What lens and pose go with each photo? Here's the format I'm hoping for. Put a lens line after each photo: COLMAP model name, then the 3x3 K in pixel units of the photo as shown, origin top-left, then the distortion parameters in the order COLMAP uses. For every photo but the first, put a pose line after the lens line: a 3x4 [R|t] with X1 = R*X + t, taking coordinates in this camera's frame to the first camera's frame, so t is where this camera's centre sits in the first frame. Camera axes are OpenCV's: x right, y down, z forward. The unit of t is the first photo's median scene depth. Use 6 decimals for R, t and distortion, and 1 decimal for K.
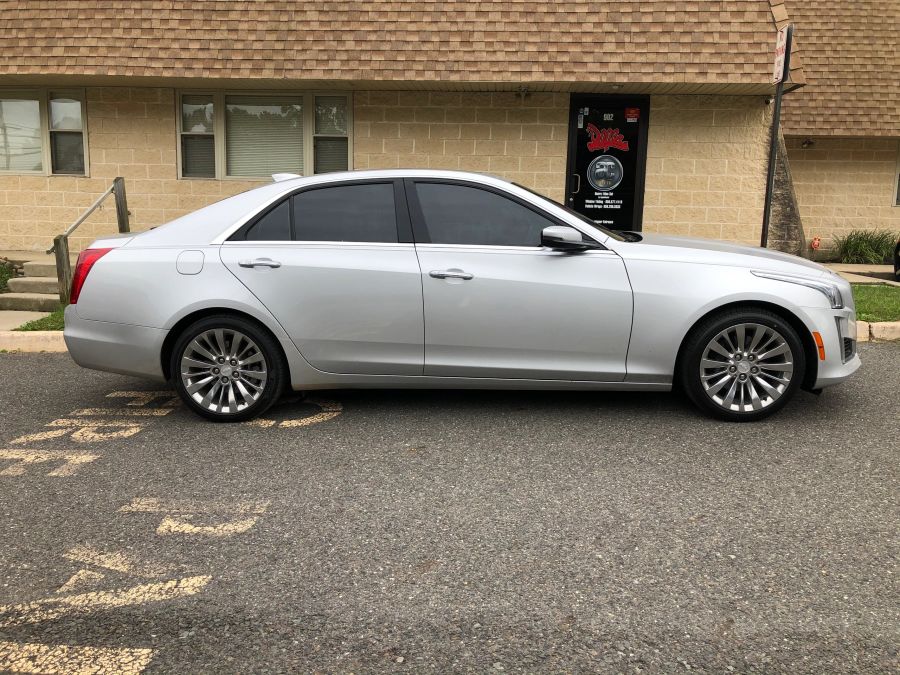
lens RADIAL K [[763.2, 0, 438.8], [0, 763.2, 334.5], [0, 0, 1]] dist [0.019532, -0.007982]
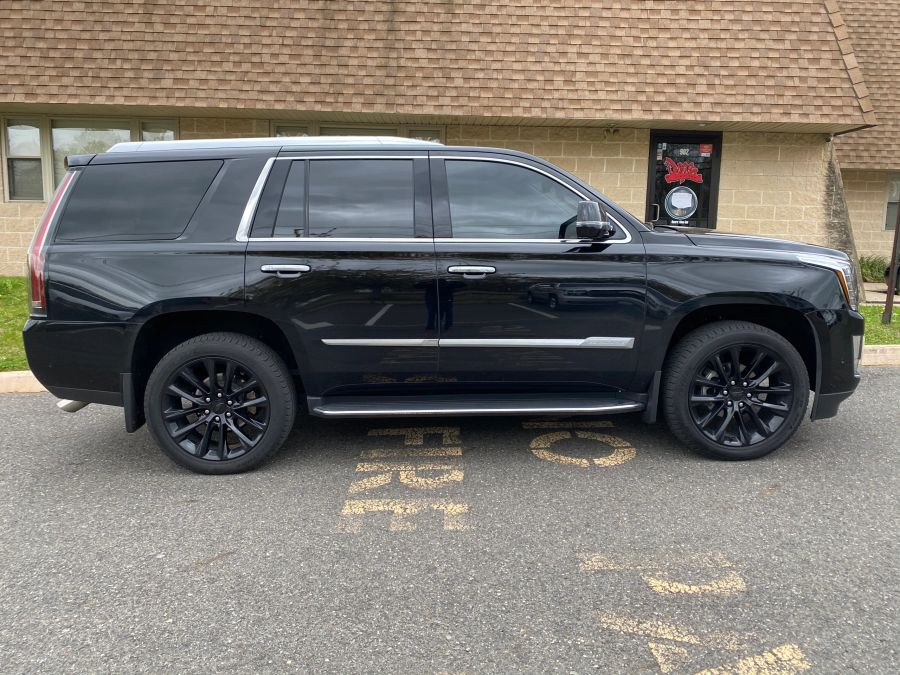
lens RADIAL K [[706.6, 0, 450.3], [0, 706.6, 334.8], [0, 0, 1]] dist [0.016818, -0.012796]
pose [[0.995393, -0.015238, 0.094661, -0.223023], [0.016353, 0.999806, -0.011015, -0.020700], [-0.094475, 0.012513, 0.995449, 0.038055]]
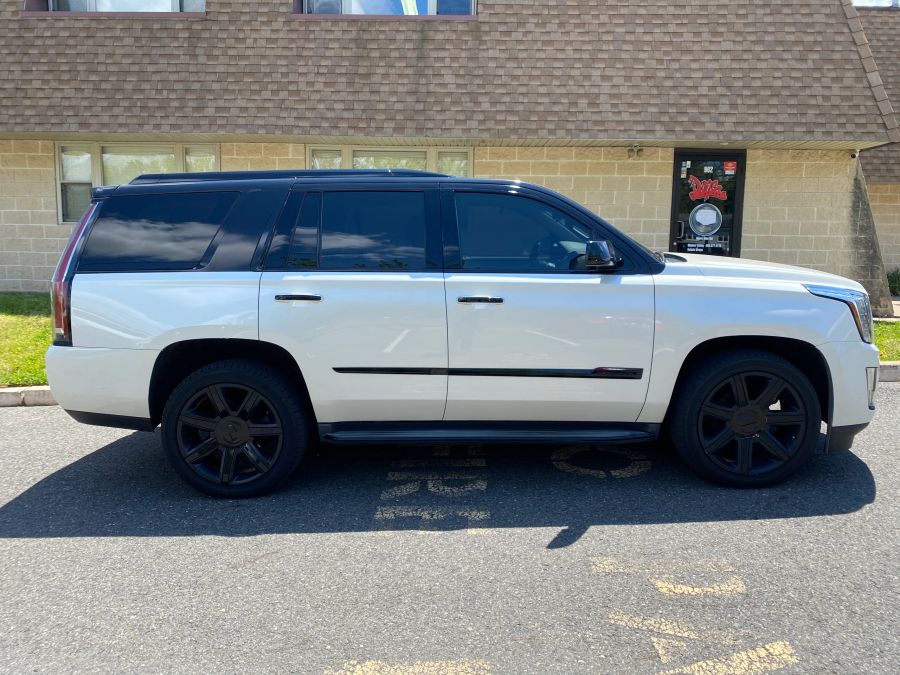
lens RADIAL K [[706.0, 0, 445.9], [0, 706.0, 335.0], [0, 0, 1]] dist [0.012741, -0.005132]
pose [[0.998812, -0.013918, 0.046702, -0.222336], [0.015253, 0.999482, -0.028351, -0.024479], [-0.046283, 0.029030, 0.998506, 0.007154]]
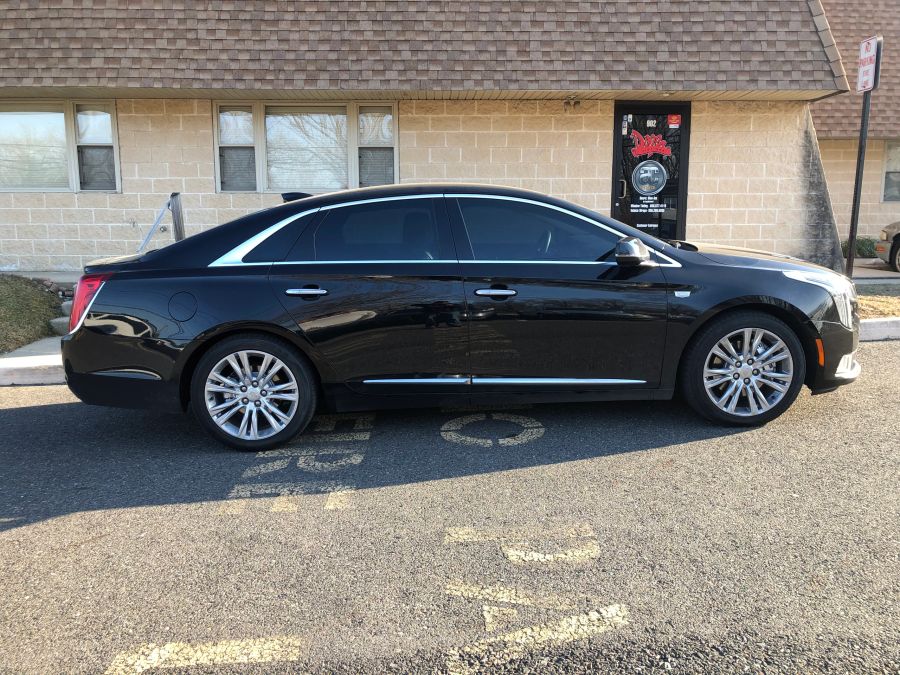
lens RADIAL K [[761.9, 0, 446.9], [0, 761.9, 338.5], [0, 0, 1]] dist [0.013516, 0.007299]
pose [[0.995143, -0.038319, 0.090671, -0.166024], [0.038082, 0.999265, 0.004335, -0.012331], [-0.090771, -0.000861, 0.995871, 0.007102]]
